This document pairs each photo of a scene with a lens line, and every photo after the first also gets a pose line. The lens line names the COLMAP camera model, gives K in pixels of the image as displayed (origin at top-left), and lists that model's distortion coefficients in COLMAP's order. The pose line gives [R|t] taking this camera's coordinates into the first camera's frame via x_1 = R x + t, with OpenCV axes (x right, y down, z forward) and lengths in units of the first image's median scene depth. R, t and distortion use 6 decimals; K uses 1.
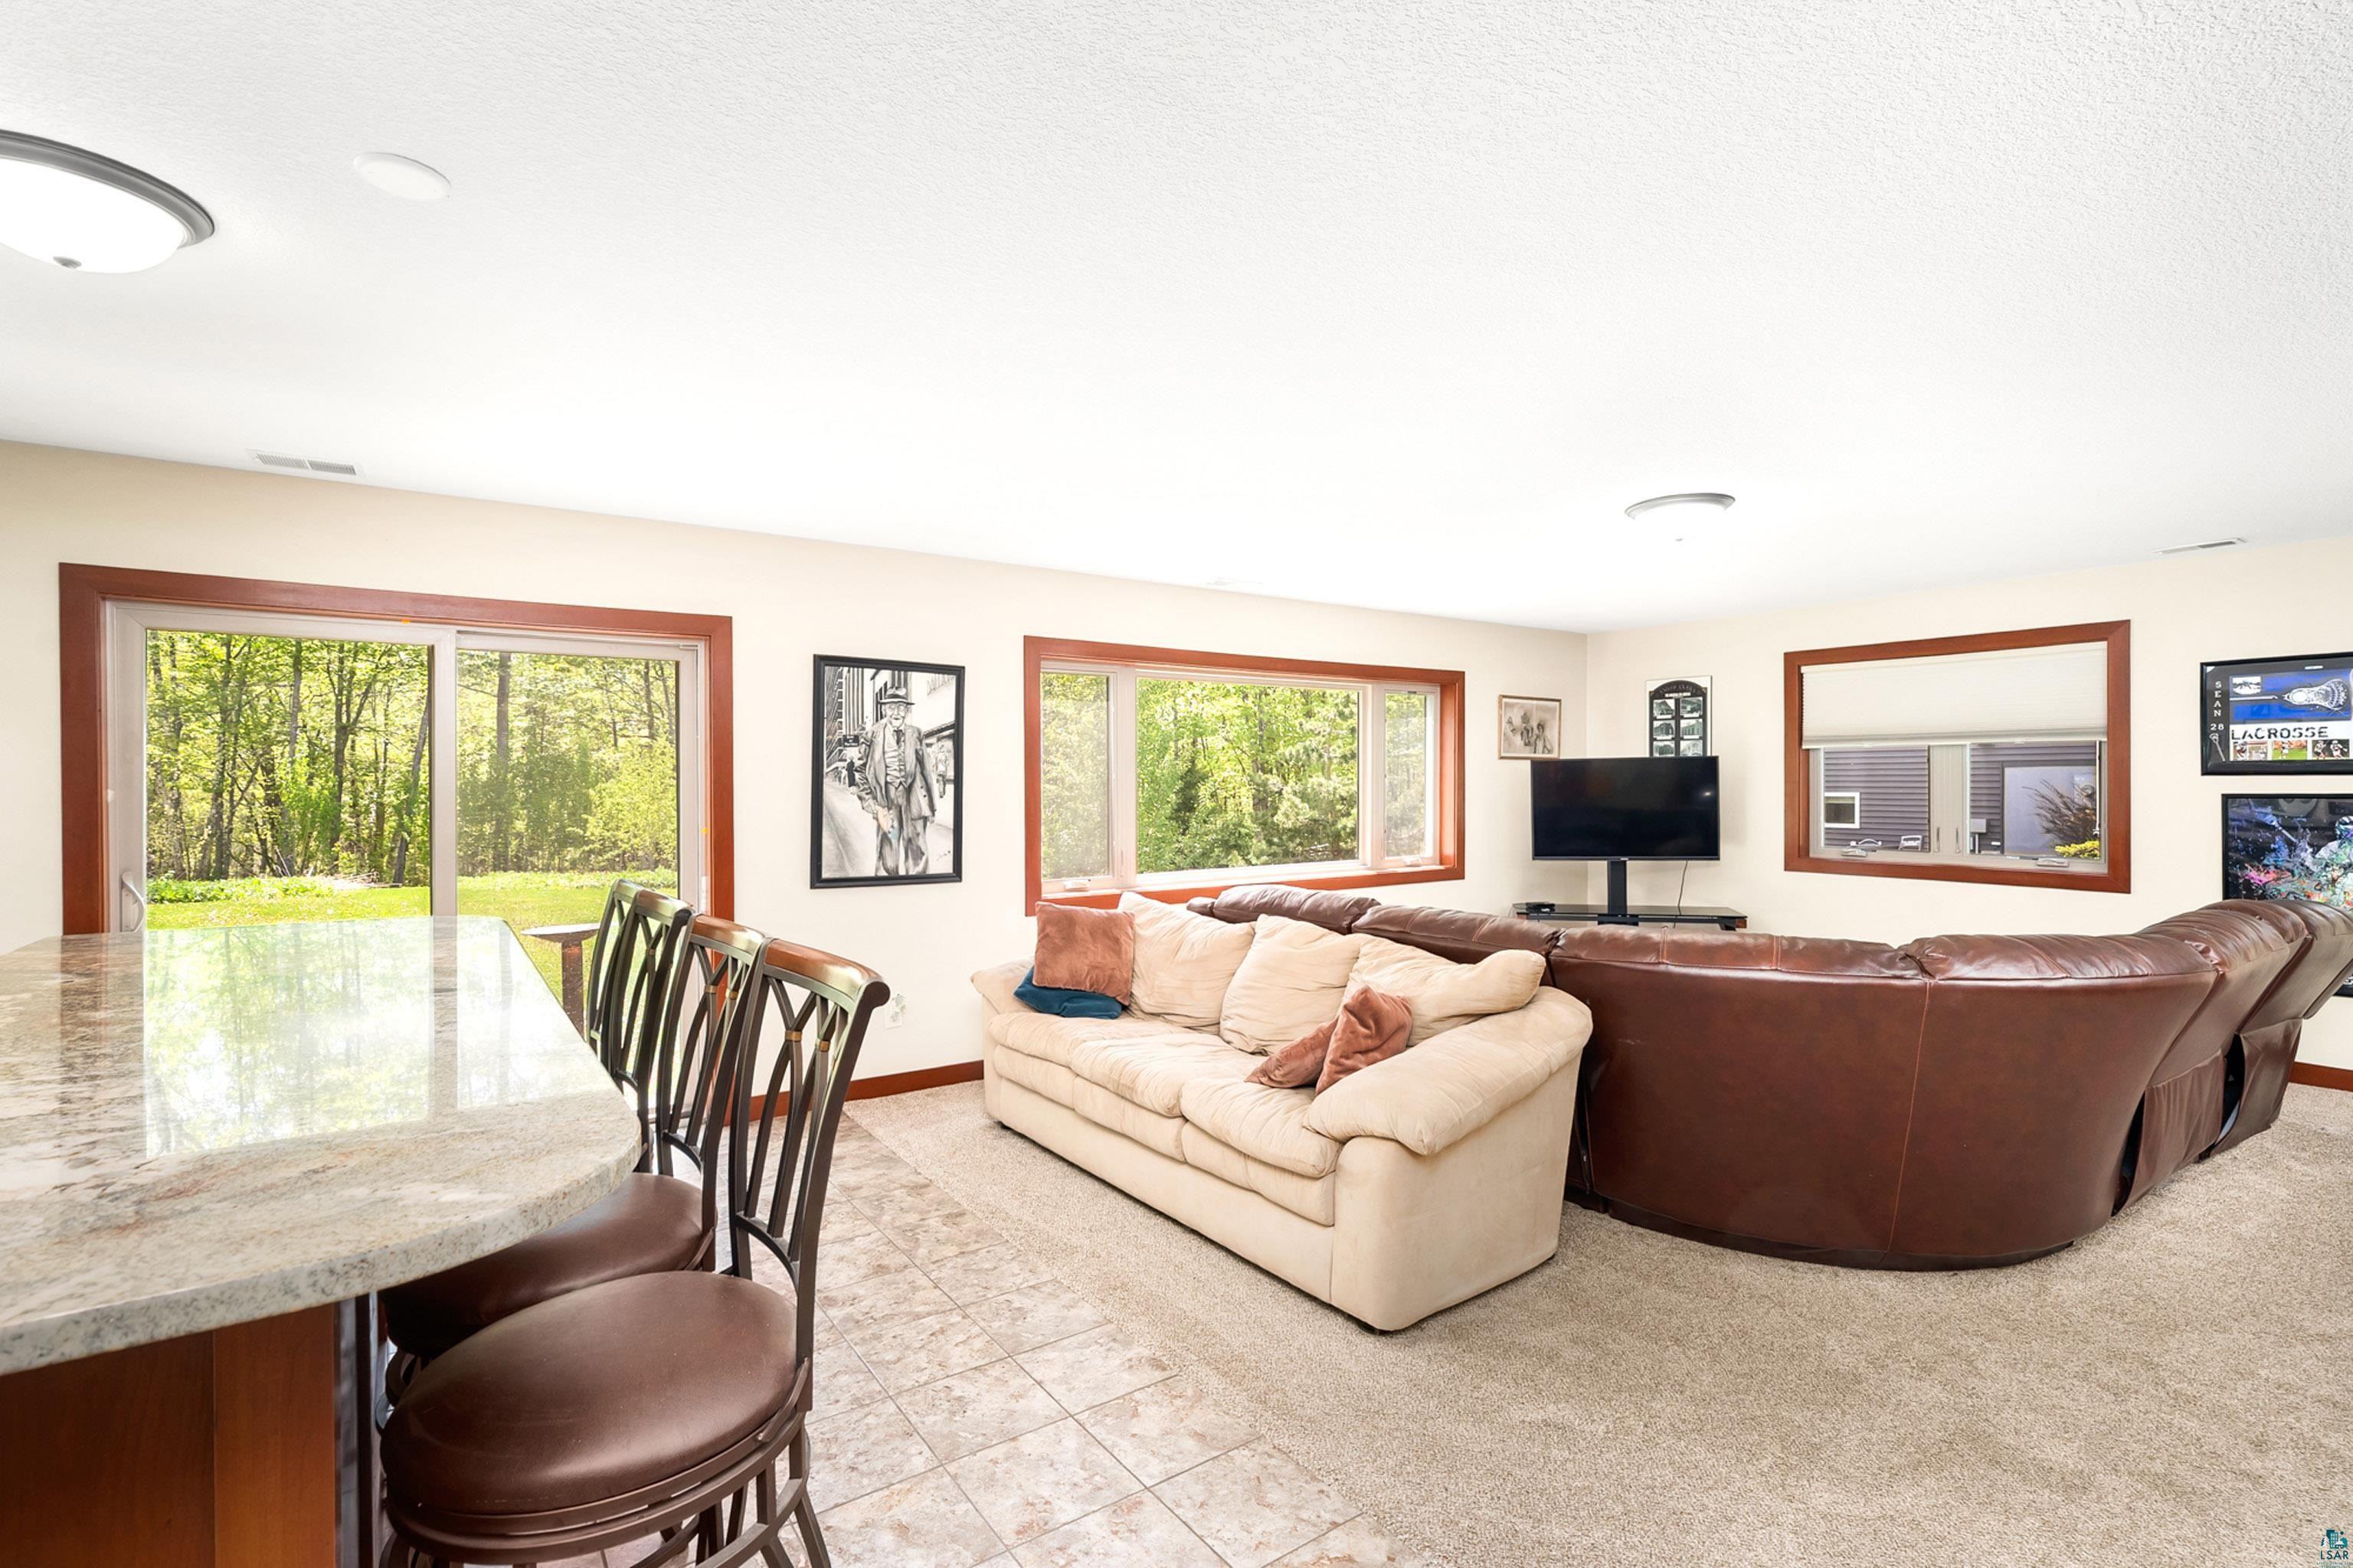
lens RADIAL K [[1094.3, 0, 1176.5], [0, 1094.3, 784.0], [0, 0, 1]] dist [-0.002192, -0.000419]
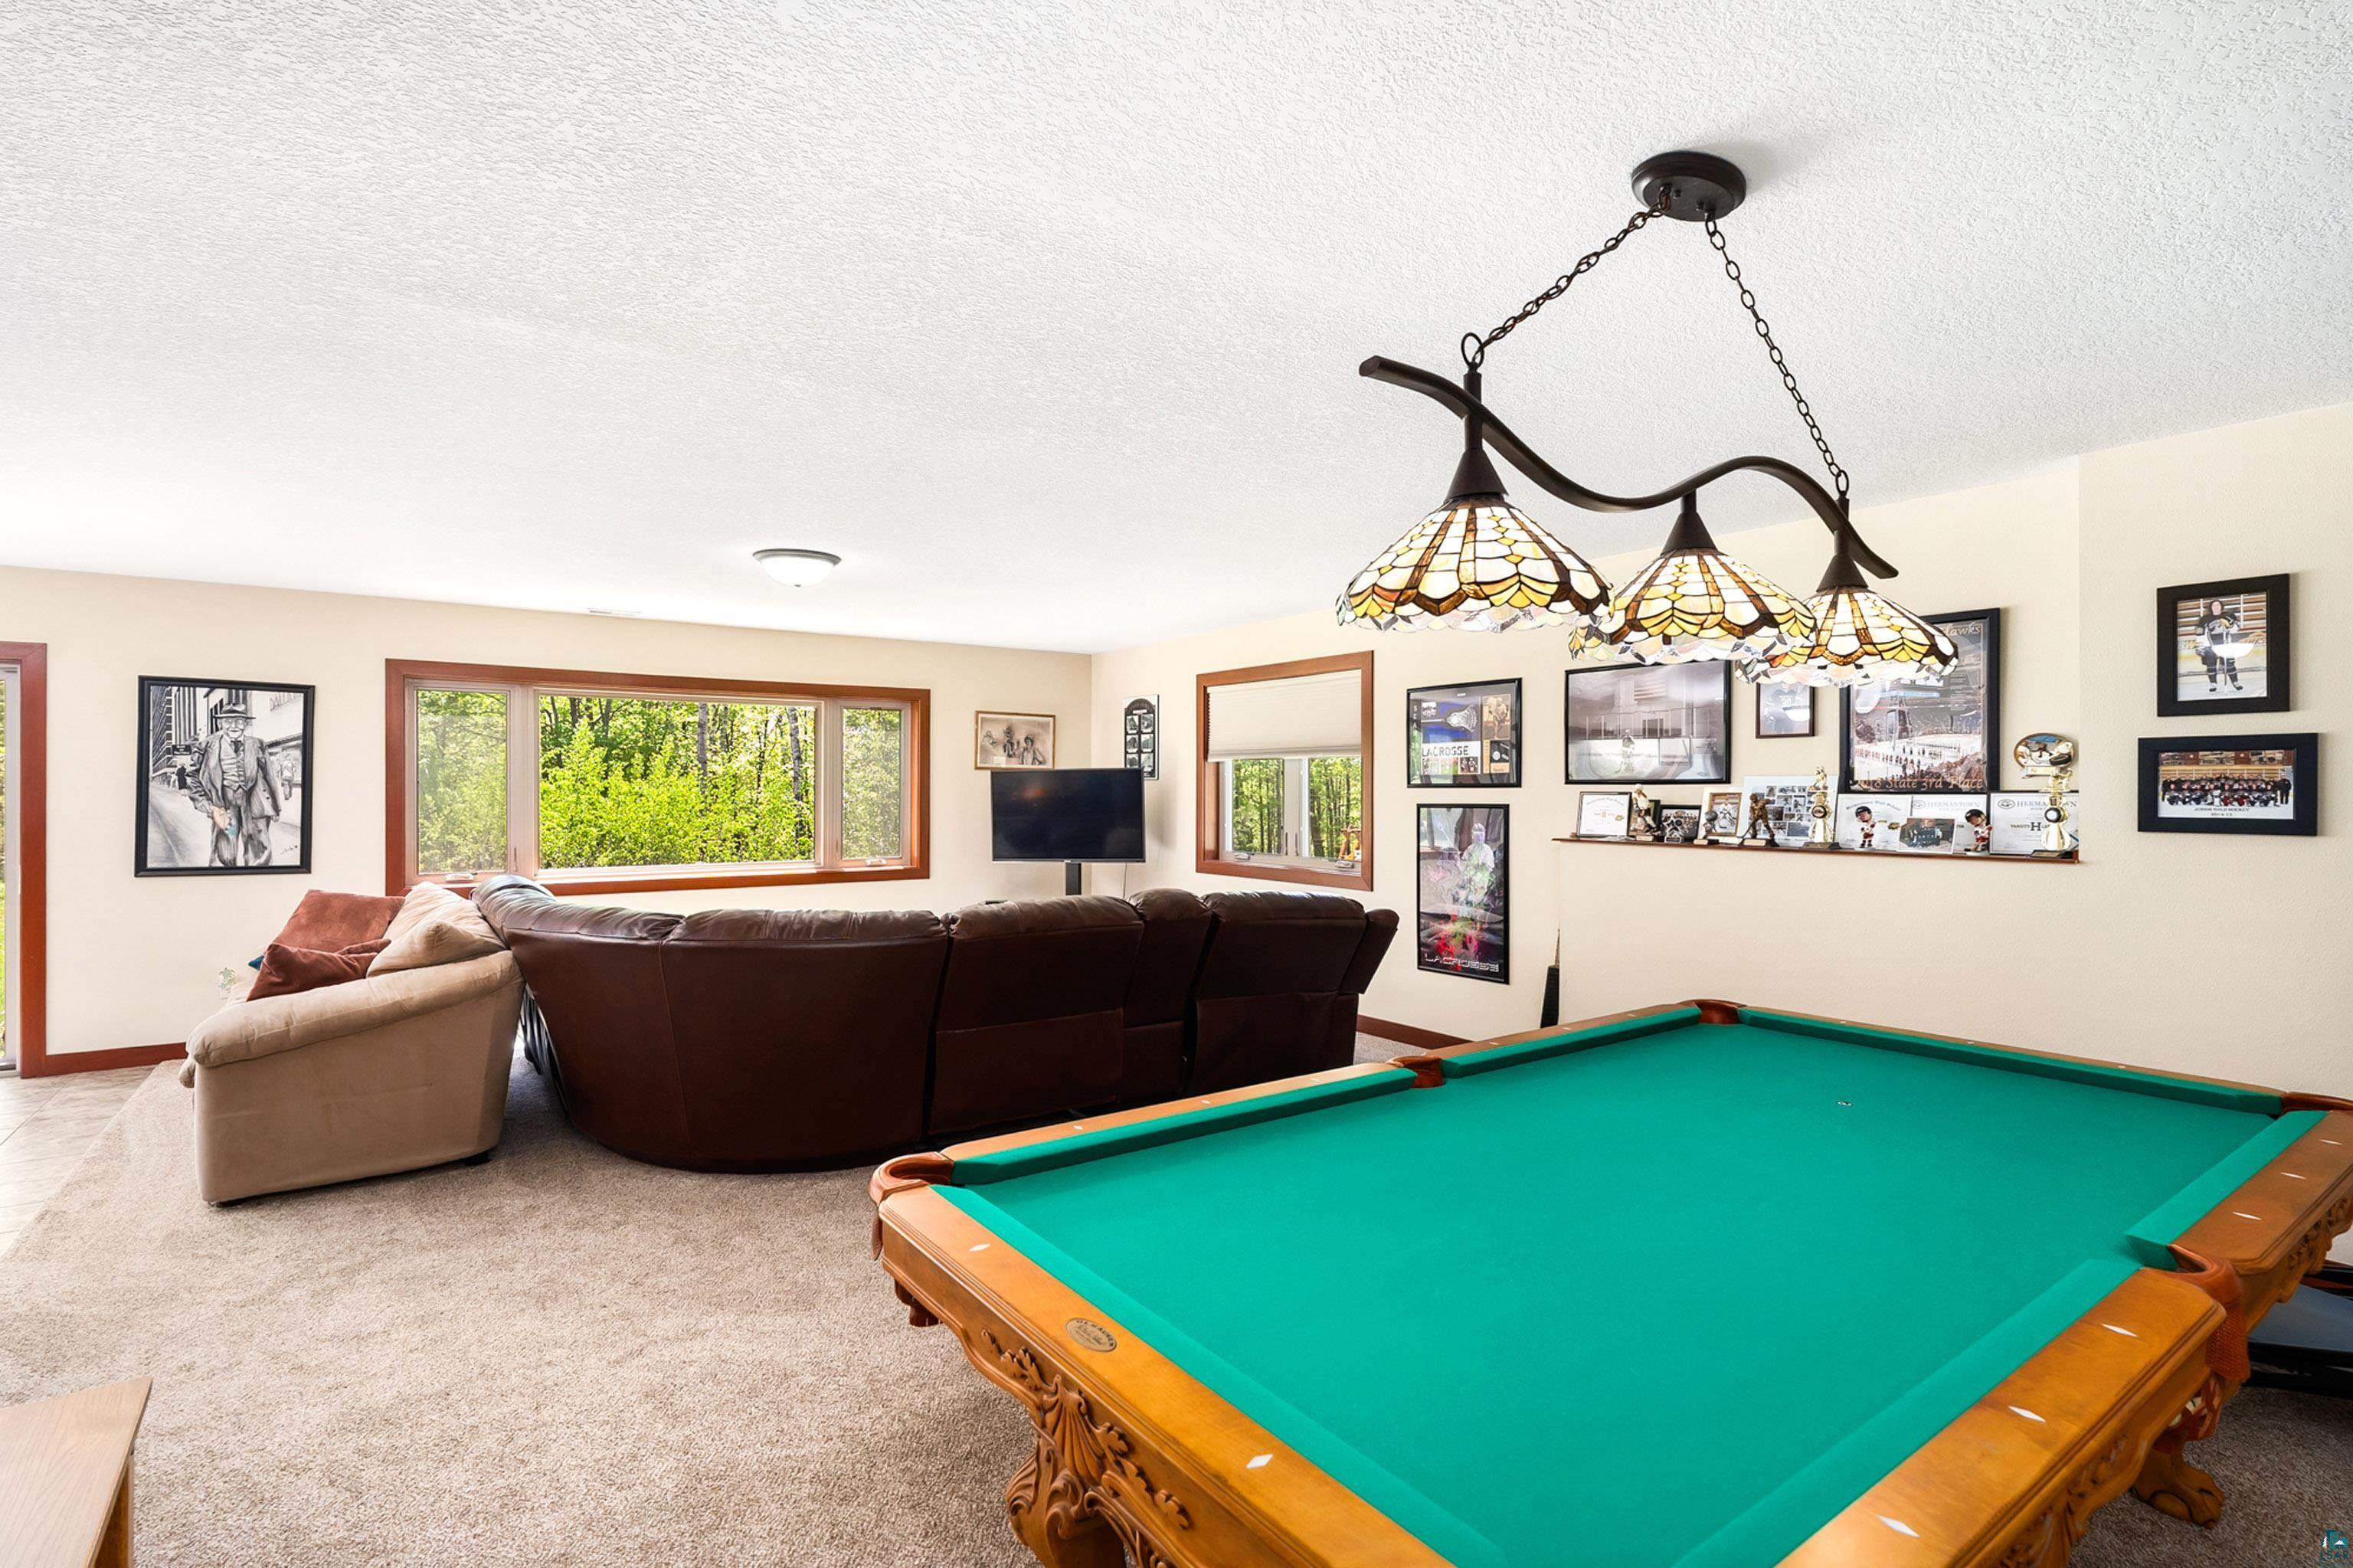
lens RADIAL K [[1121.3, 0, 1167.2], [0, 1121.3, 792.0], [0, 0, 1]] dist [0.000938, 0.000164]
pose [[0.999979, 0.006505, -0.000663, 0.708463], [-0.006506, 0.999978, -0.000863, -0.000496], [0.000657, 0.000867, 0.999999, -0.181449]]
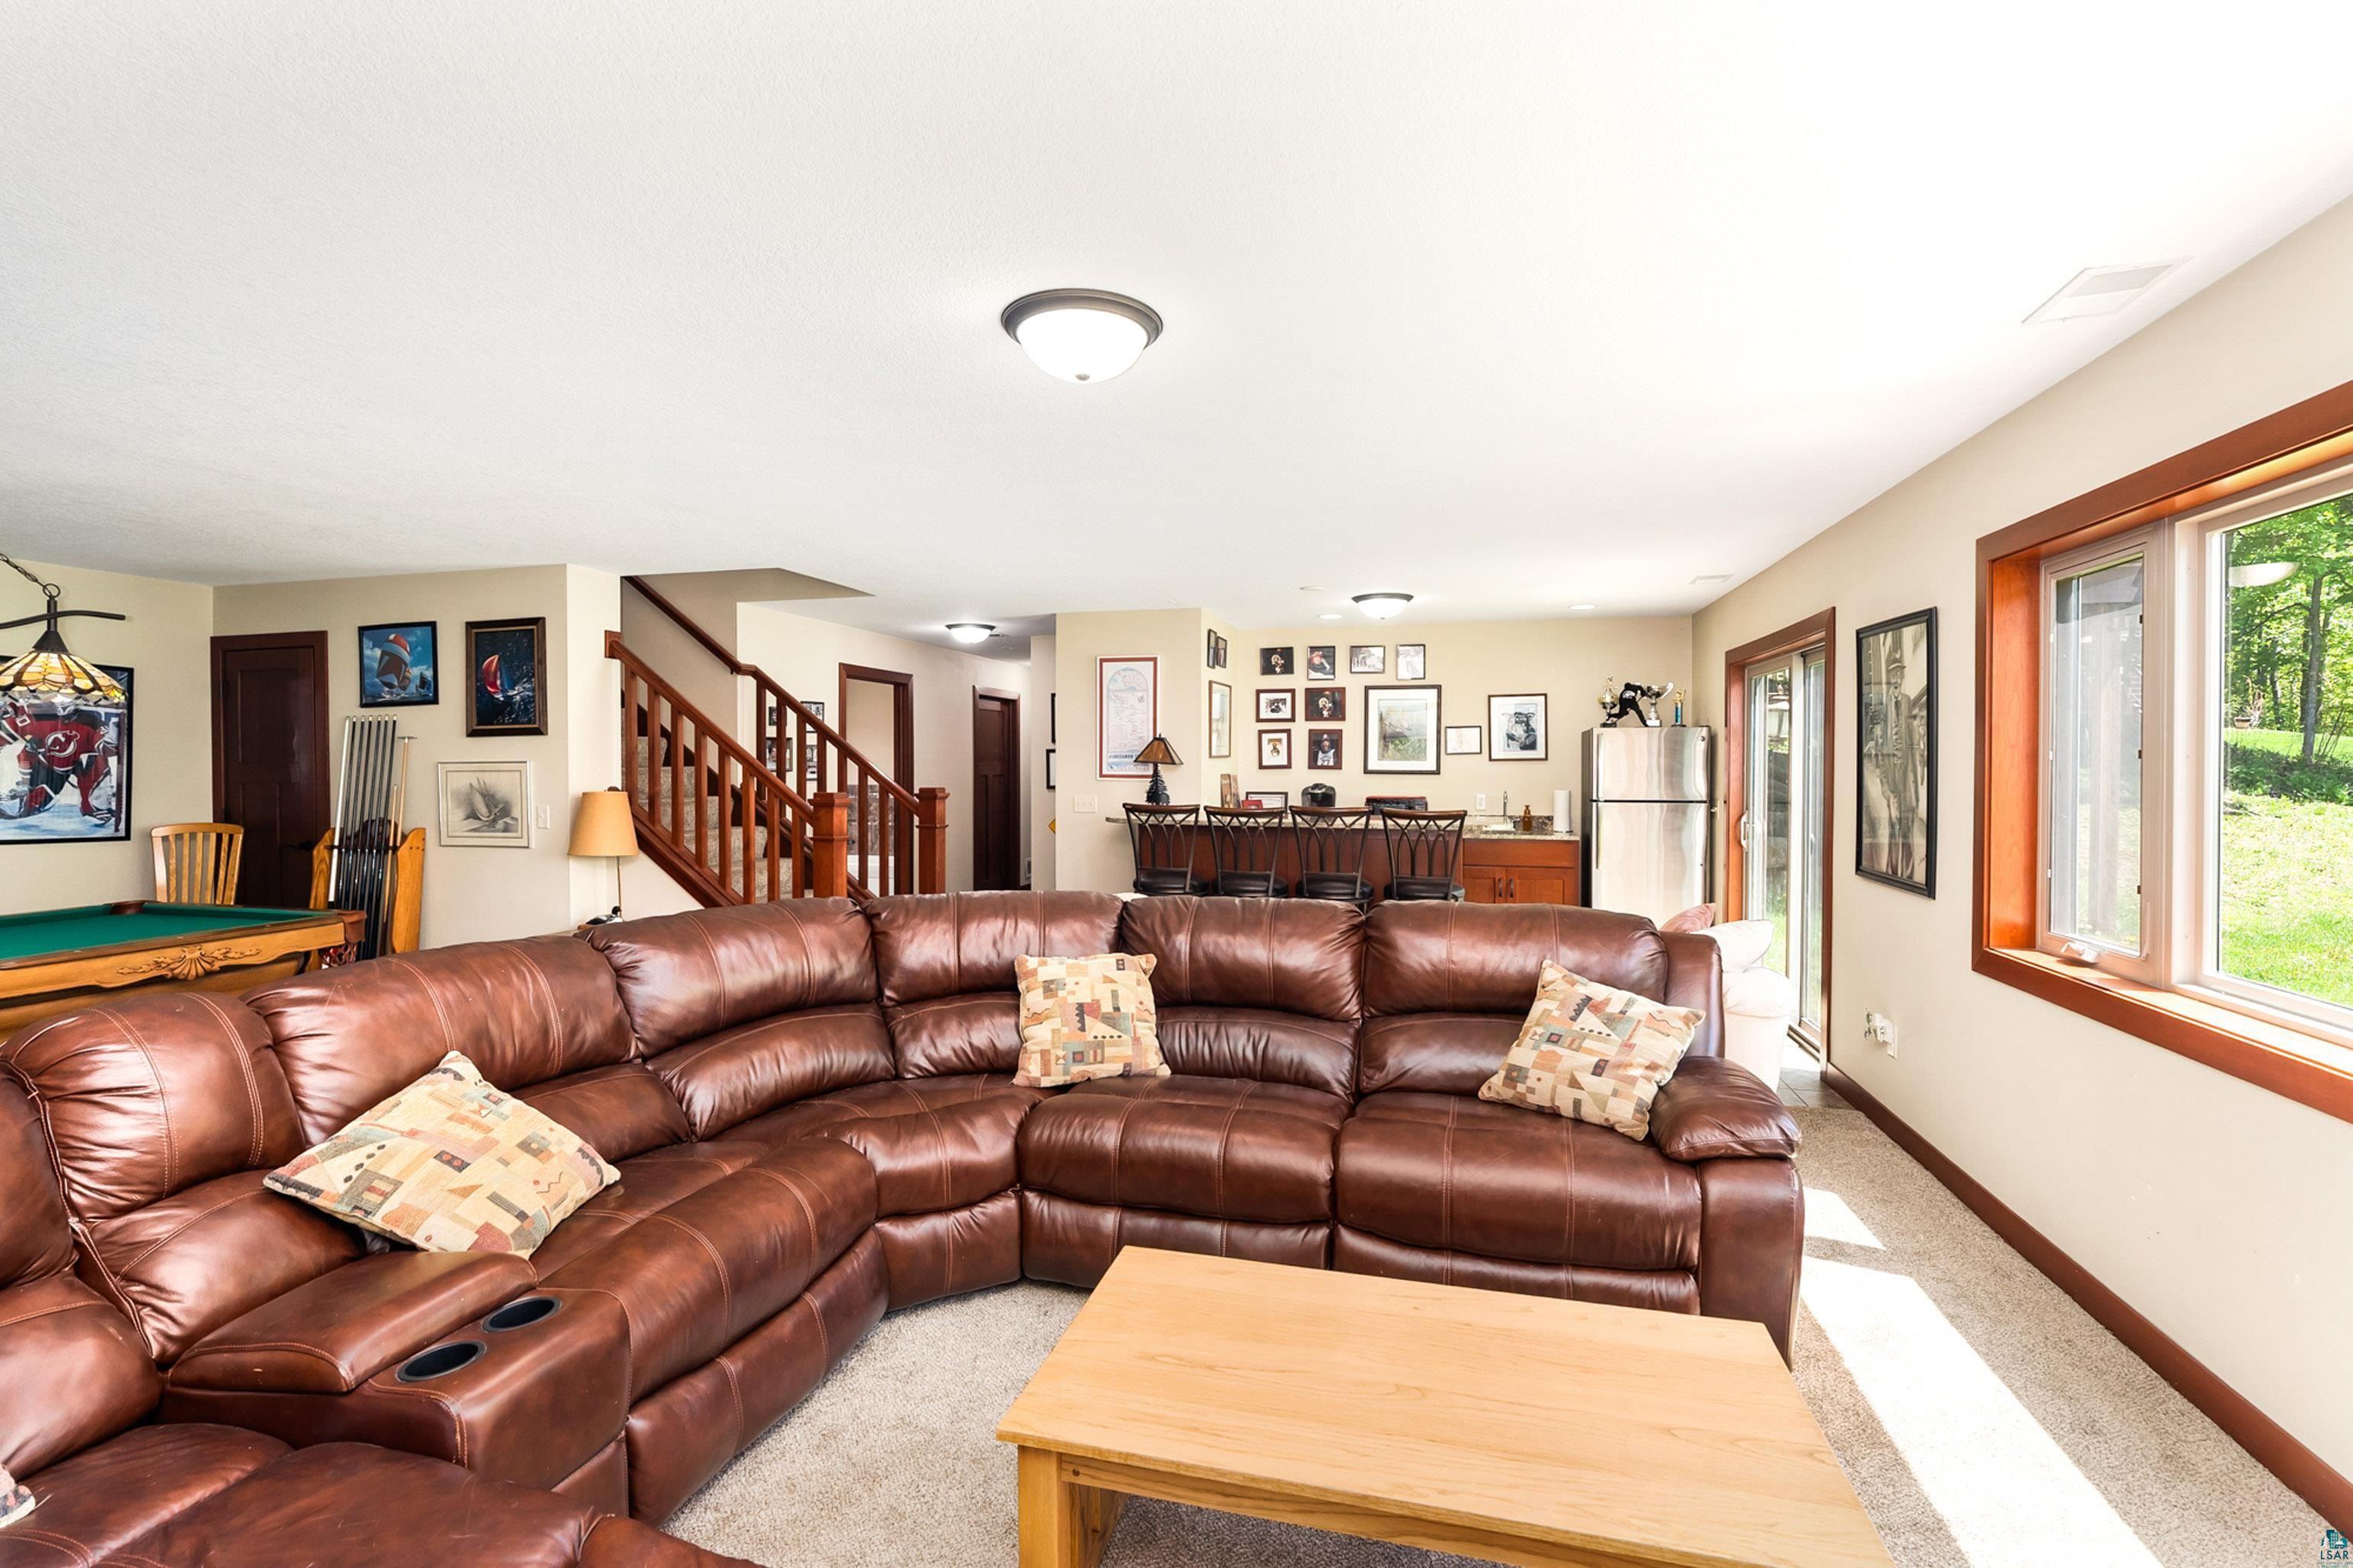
lens RADIAL K [[1068.0, 0, 1176.5], [0, 1068.0, 784.0], [0, 0, 1]] dist [-0.000531, -0.000176]
pose [[-0.770561, 0.015232, -0.637185, 0.658577], [0.000134, 0.999718, 0.023736, -0.005524], [0.637367, 0.018204, -0.770346, 1.233792]]
